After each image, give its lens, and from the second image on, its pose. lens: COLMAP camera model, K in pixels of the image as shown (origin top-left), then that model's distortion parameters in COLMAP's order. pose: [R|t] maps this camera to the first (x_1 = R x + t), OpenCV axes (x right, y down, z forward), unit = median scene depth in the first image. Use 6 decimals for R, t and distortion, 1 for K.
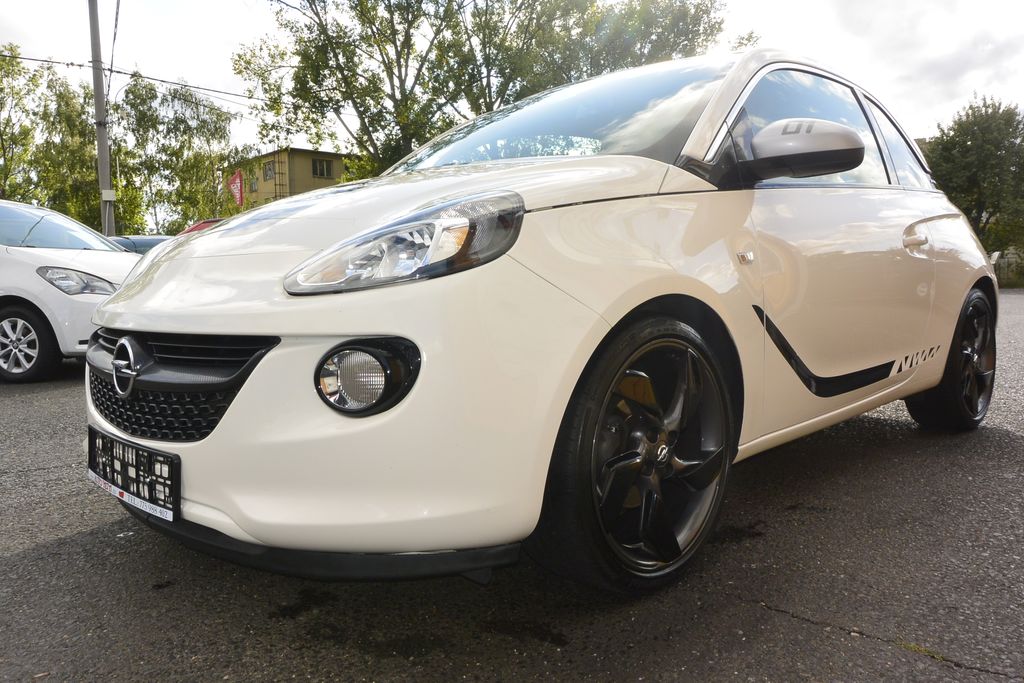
lens RADIAL K [[781.3, 0, 510.8], [0, 781.3, 340.9], [0, 0, 1]] dist [-0.010420, 0.020134]
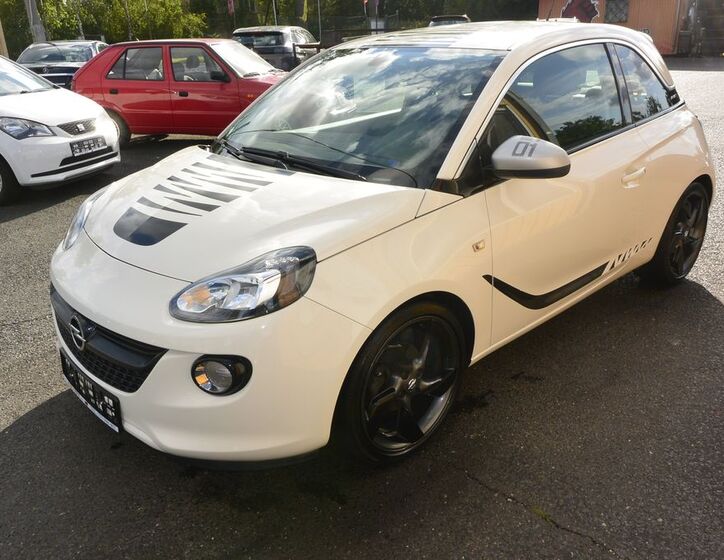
lens RADIAL K [[640.1, 0, 360.5], [0, 640.1, 280.3], [0, 0, 1]] dist [-0.021551, 0.052906]
pose [[0.999378, 0.003099, -0.035138, 0.135072], [0.007195, 0.957280, 0.289073, -0.449878], [0.034533, -0.289146, 0.956662, -0.211630]]
